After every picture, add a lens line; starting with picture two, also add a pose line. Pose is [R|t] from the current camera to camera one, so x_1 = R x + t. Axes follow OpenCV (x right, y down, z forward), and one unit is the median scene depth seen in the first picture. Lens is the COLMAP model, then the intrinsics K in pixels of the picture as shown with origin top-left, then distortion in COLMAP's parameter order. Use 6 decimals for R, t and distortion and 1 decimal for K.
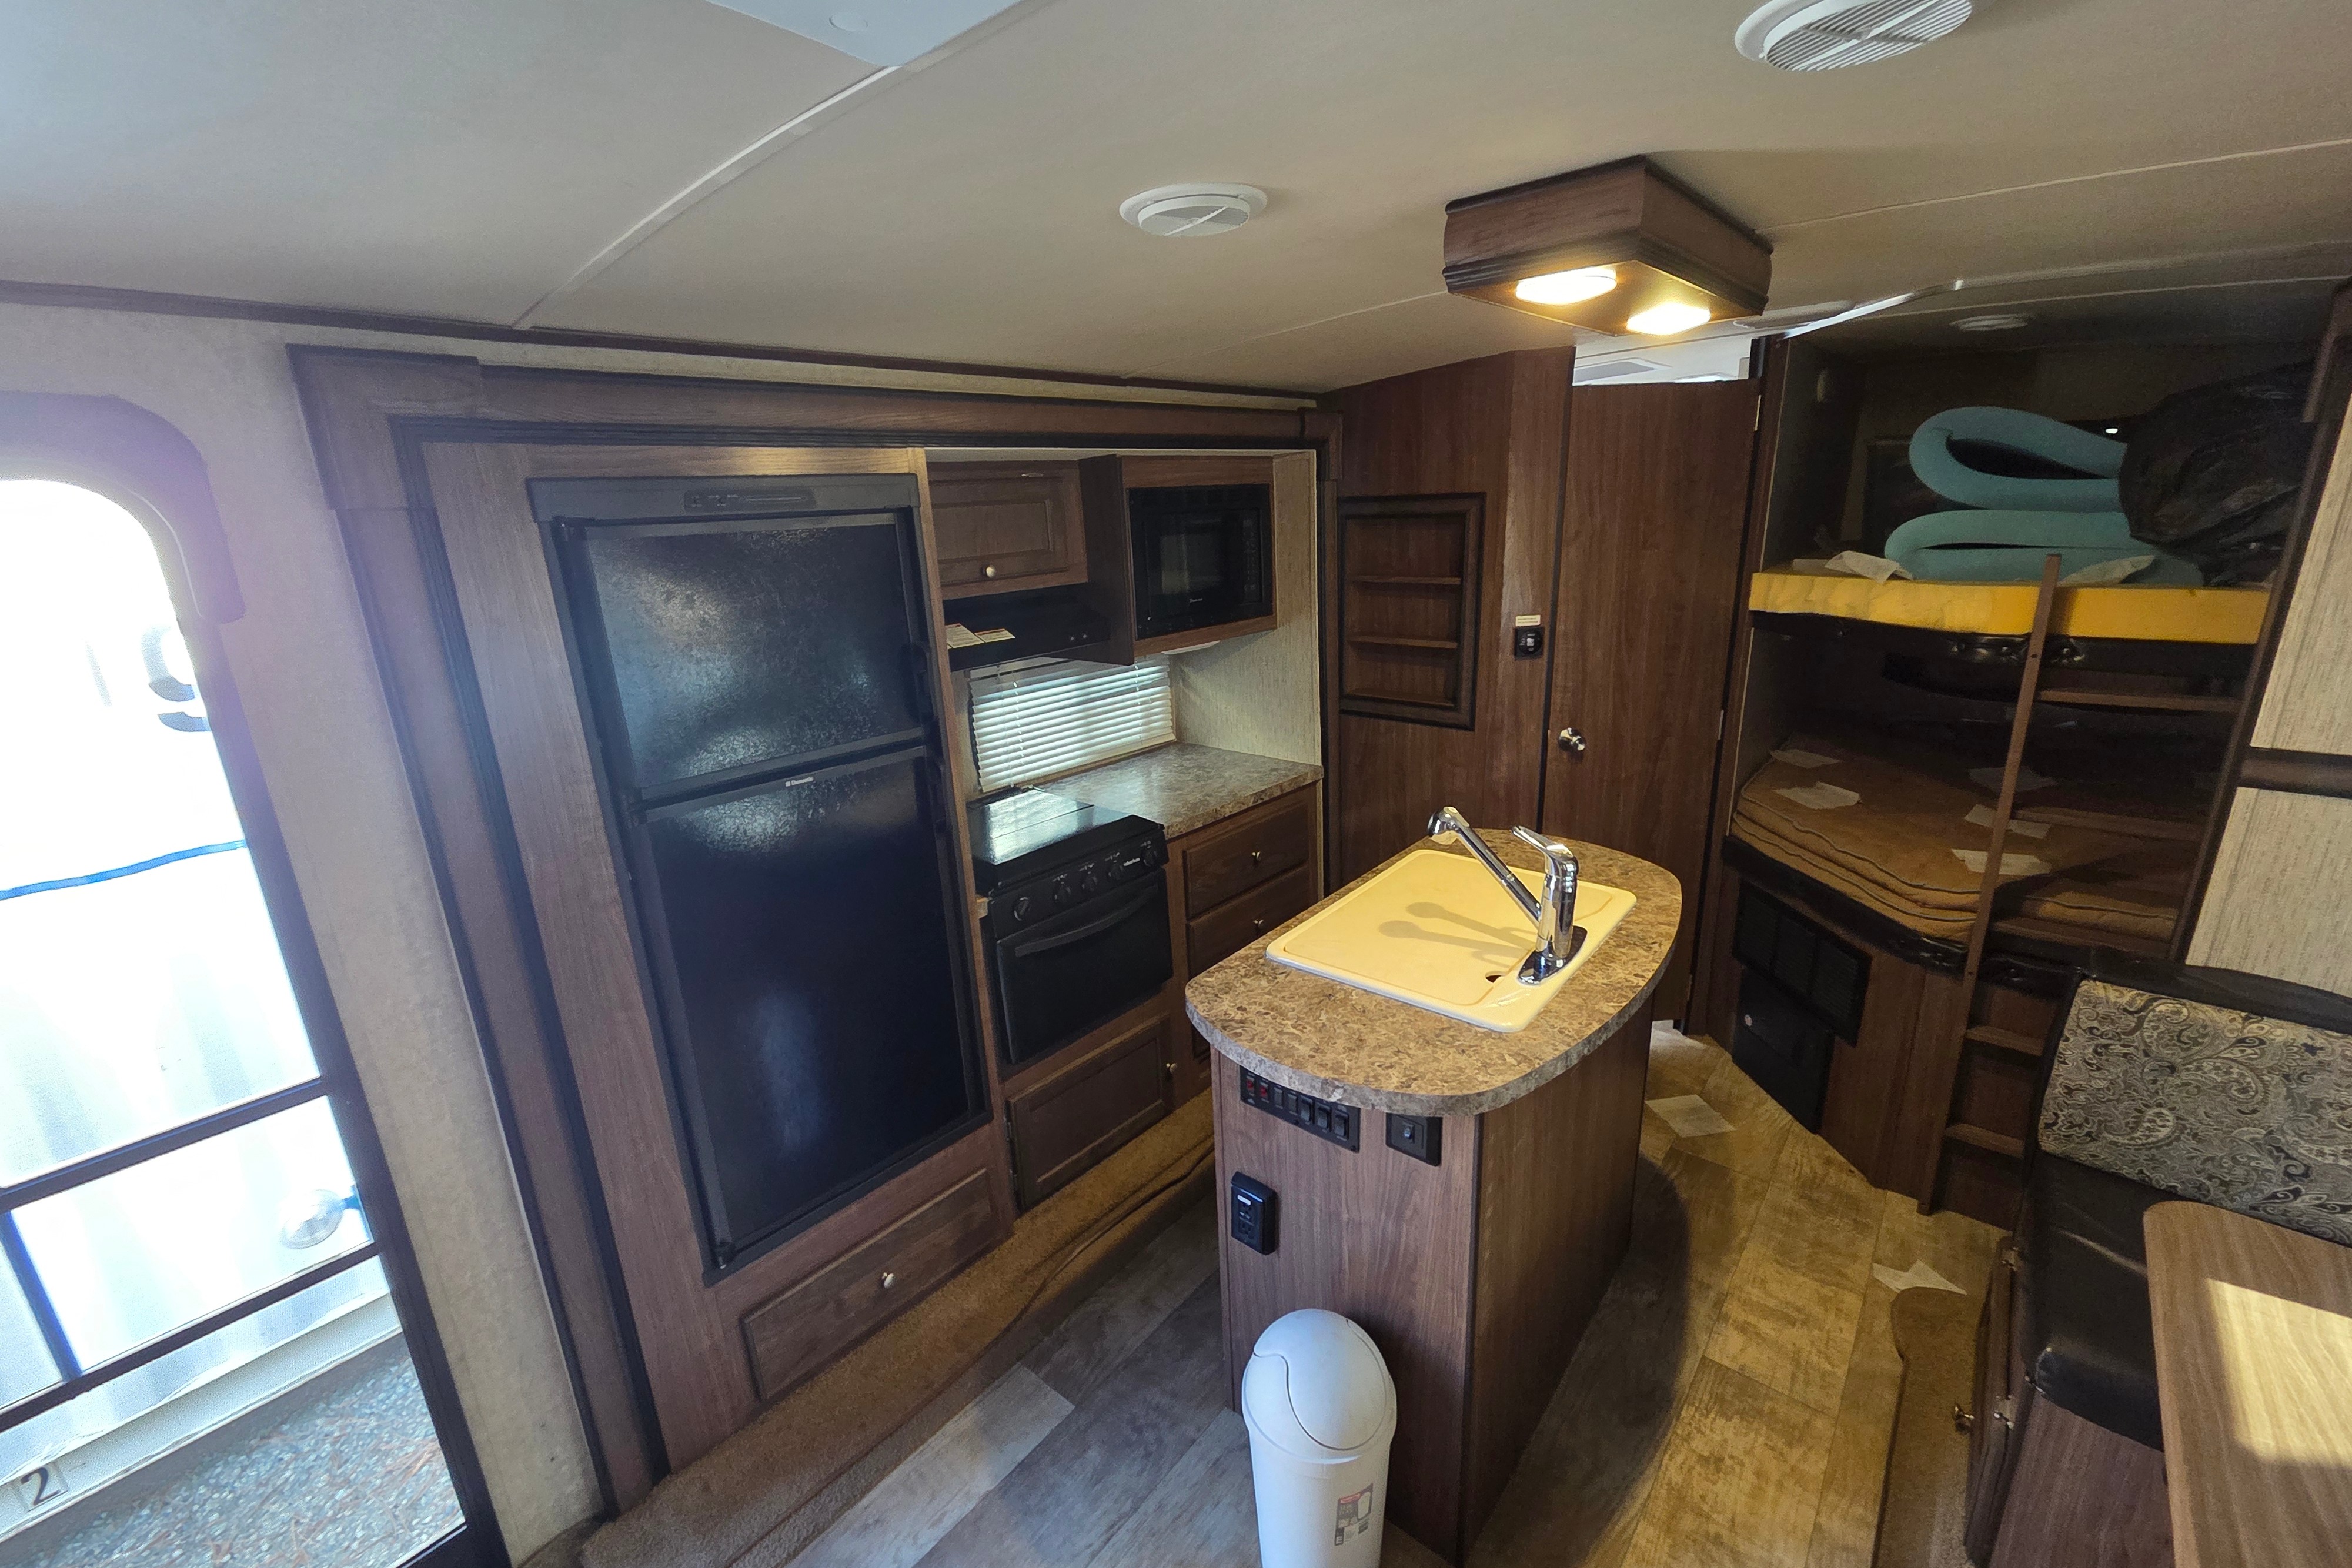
lens RADIAL K [[962.6, 0, 1191.4], [0, 962.6, 776.1], [0, 0, 1]] dist [0.000312, 0.000012]
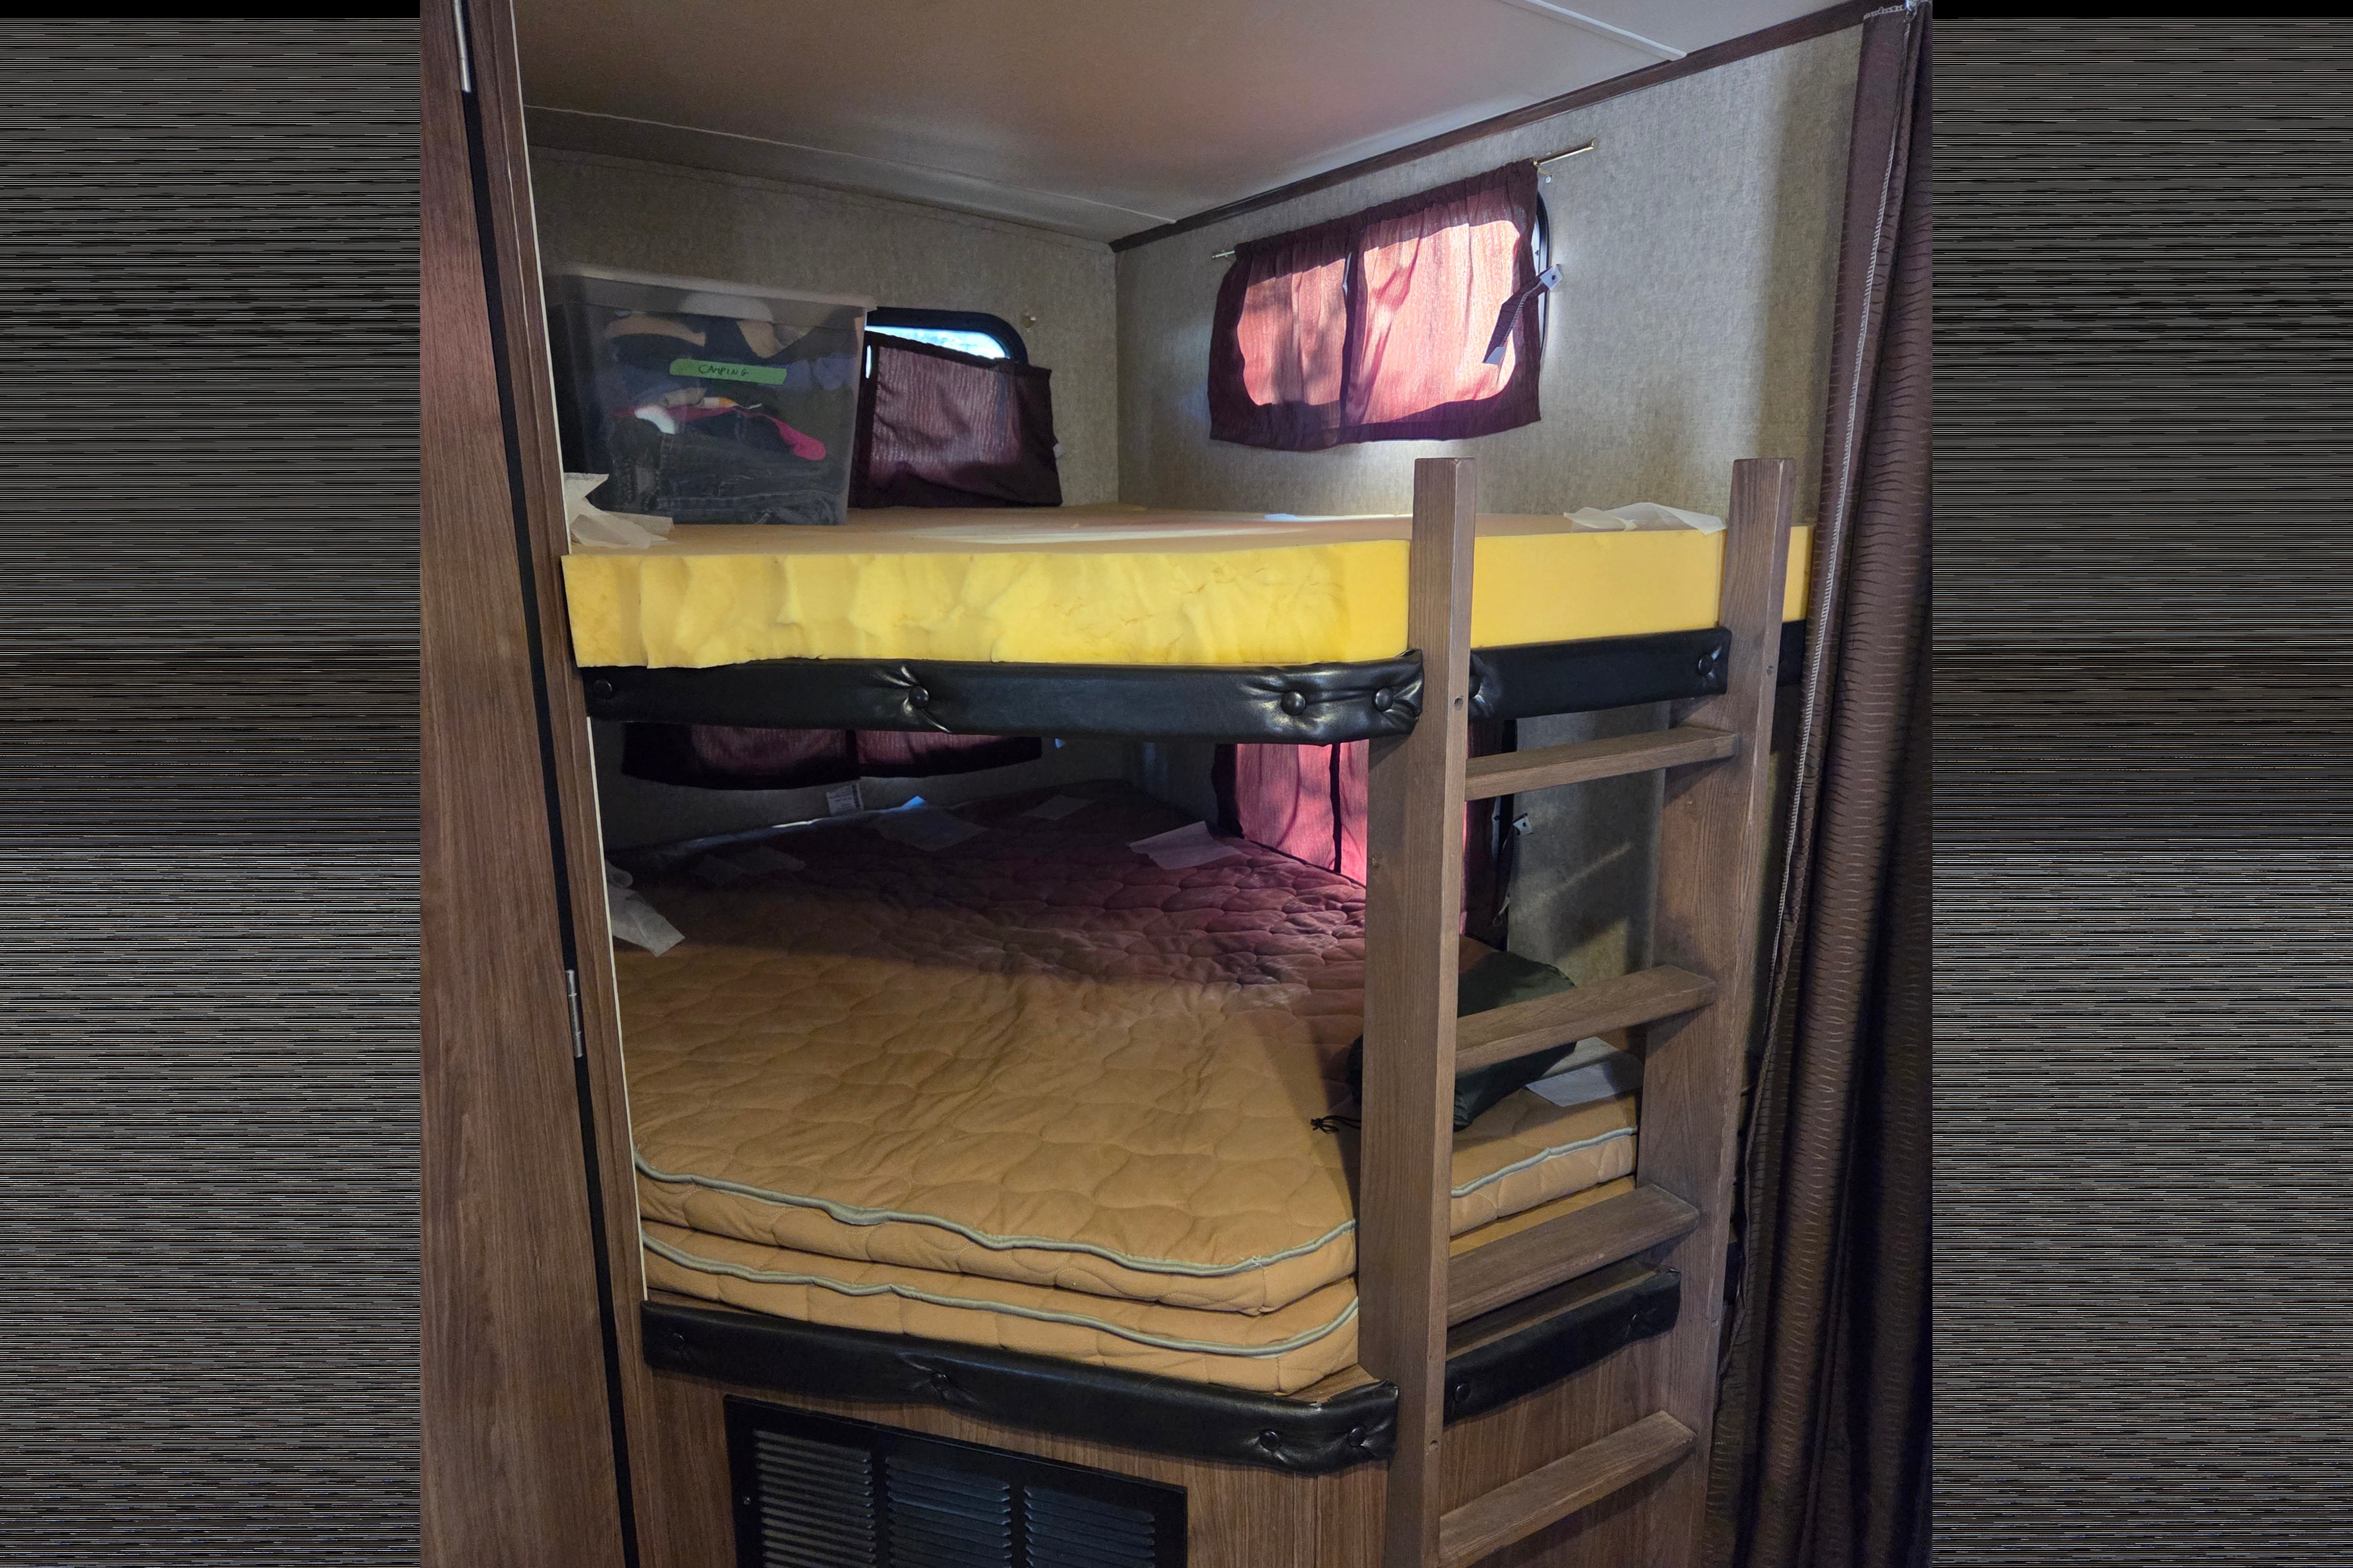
lens RADIAL K [[1342.1, 0, 1176.5], [0, 1342.1, 784.0], [0, 0, 1]] dist [0.033056, -0.000059]
pose [[0.339514, -0.171128, 0.924903, 0.234705], [0.247259, 0.964965, 0.087776, -0.136934], [-0.907520, 0.198889, 0.369932, 0.719996]]
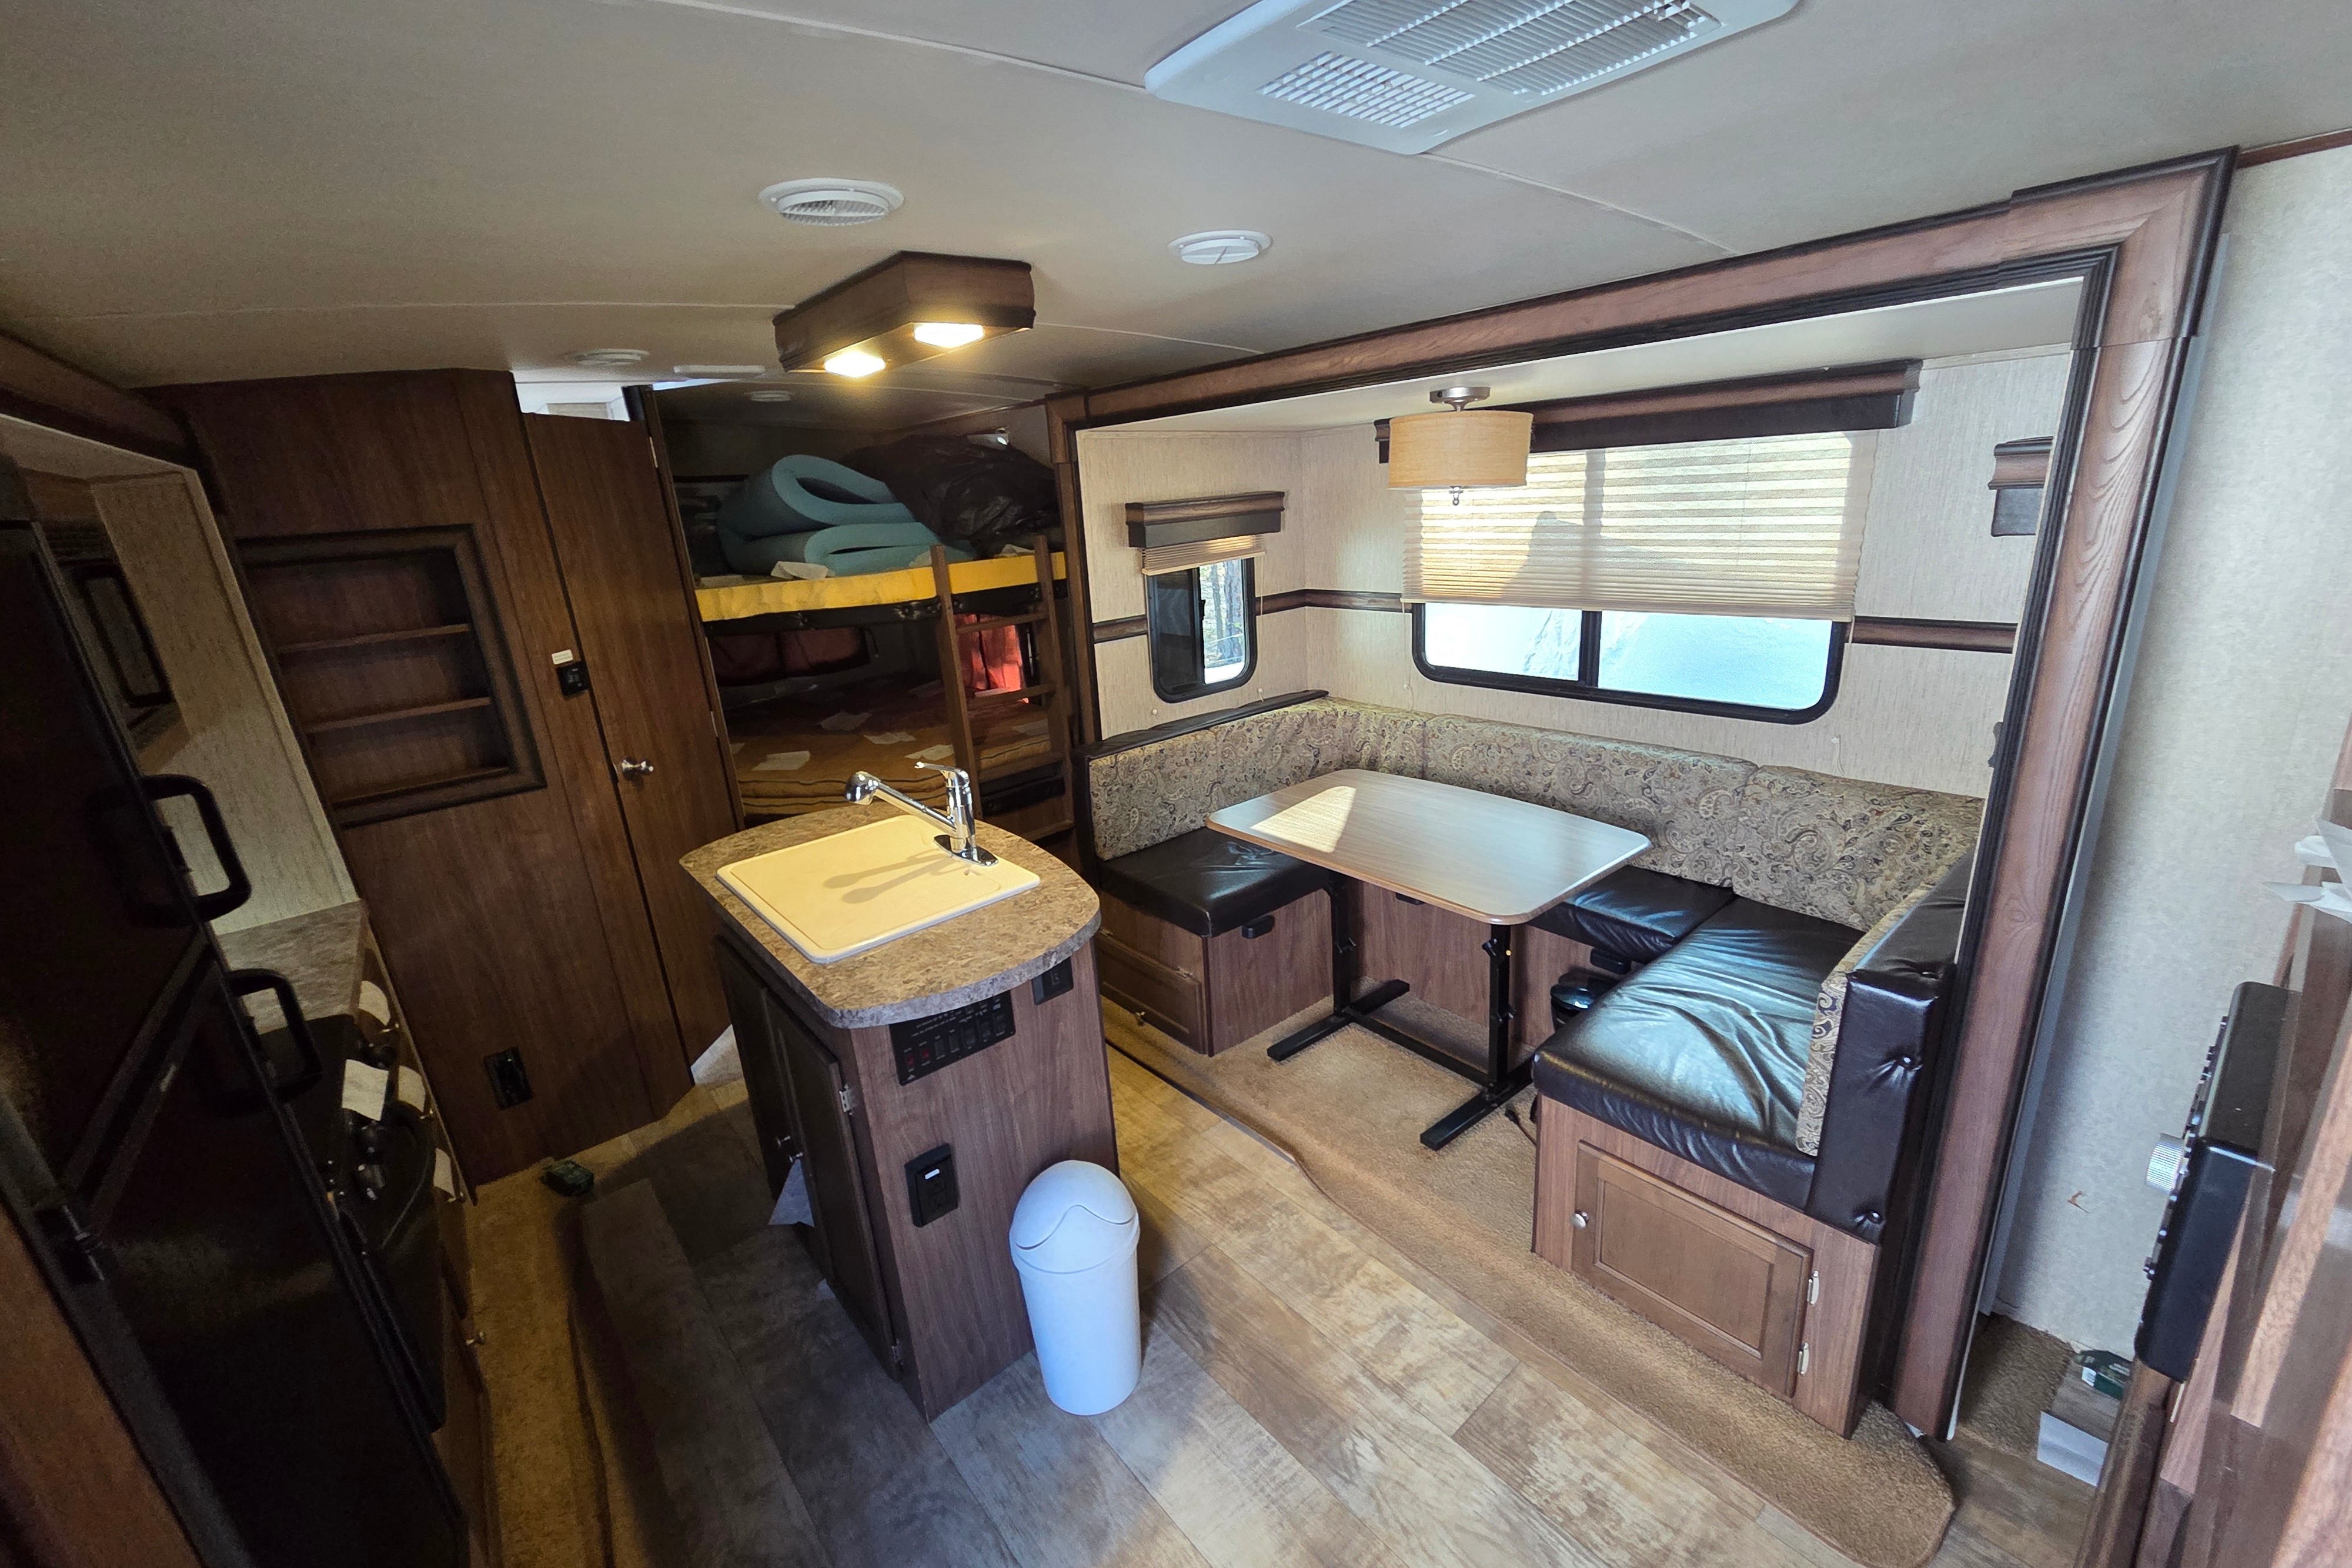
lens RADIAL K [[964.2, 0, 1176.0], [0, 964.2, 784.0], [0, 0, 1]] dist [-0.001089, -0.000006]
pose [[0.169519, -0.266772, 0.948734, -0.523483], [0.331493, 0.922010, 0.200026, -0.040393], [-0.928103, 0.280591, 0.244731, 0.273049]]
